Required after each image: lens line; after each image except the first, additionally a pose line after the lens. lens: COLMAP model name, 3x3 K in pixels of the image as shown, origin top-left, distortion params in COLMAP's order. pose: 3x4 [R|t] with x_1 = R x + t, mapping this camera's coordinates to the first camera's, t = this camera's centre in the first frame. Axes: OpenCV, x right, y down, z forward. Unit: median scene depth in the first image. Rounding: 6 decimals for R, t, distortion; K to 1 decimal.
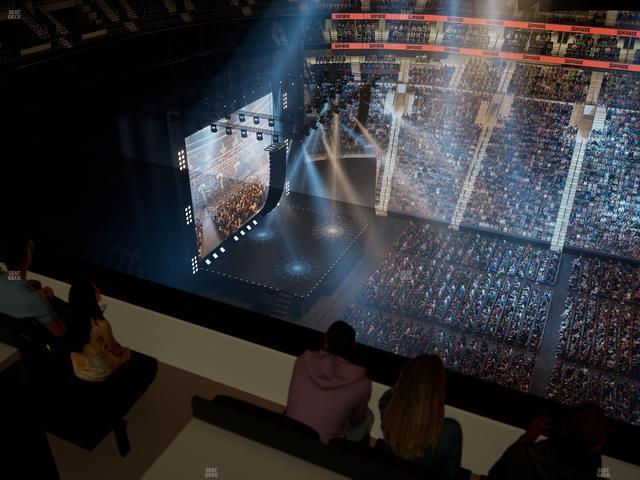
lens RADIAL K [[598.6, 0, 319.7], [0, 598.6, 240.3], [0, 0, 1]] dist [-0.003340, 0.000000]
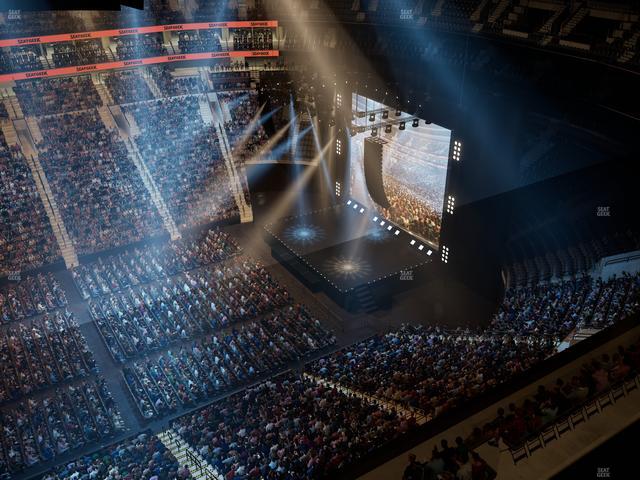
lens RADIAL K [[598.6, 0, 320.1], [0, 598.6, 240.6], [0, 0, 1]] dist [-0.003340, 0.000000]
pose [[-0.534865, 0.406178, -0.740904, 0.724525], [-0.422546, 0.630765, 0.650838, -0.635755], [0.731692, 0.661177, -0.165745, 1.134556]]
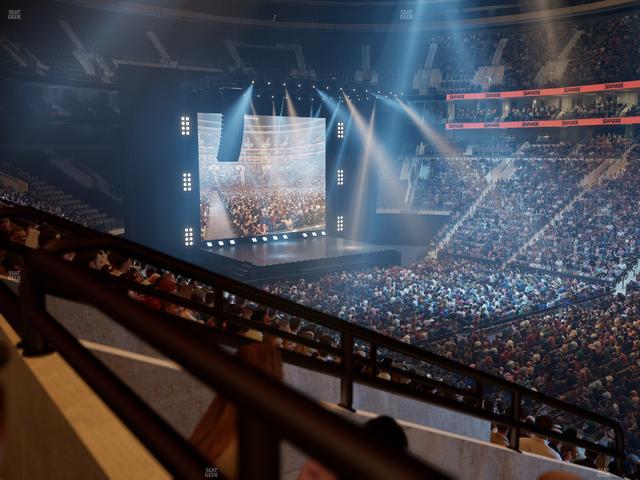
lens RADIAL K [[598.6, 0, 320.3], [0, 598.6, 239.6], [0, 0, 1]] dist [-0.003340, 0.000000]
pose [[0.878887, 0.067143, -0.472281, 0.430945], [-0.238466, 0.919303, -0.313076, 0.284092], [0.413148, 0.387782, 0.823974, 0.222060]]
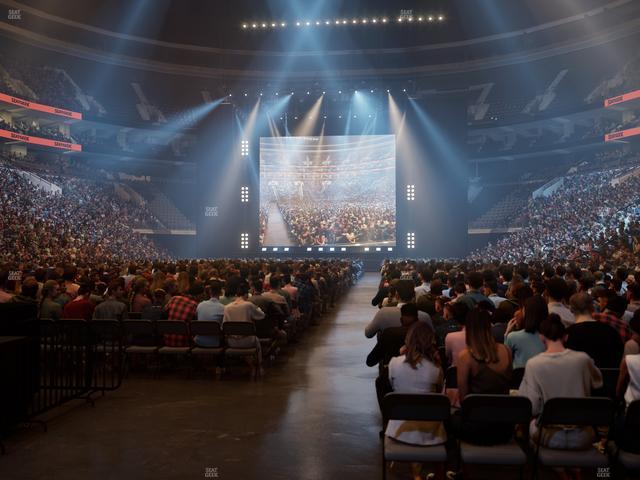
lens RADIAL K [[598.6, 0, 319.7], [0, 598.6, 243.2], [0, 0, 1]] dist [-0.003340, 0.000000]
pose [[0.330026, -0.021498, -0.943727, 0.882173], [-0.473411, 0.861158, -0.185171, 0.177720], [0.816679, 0.507882, 0.274027, 0.718456]]
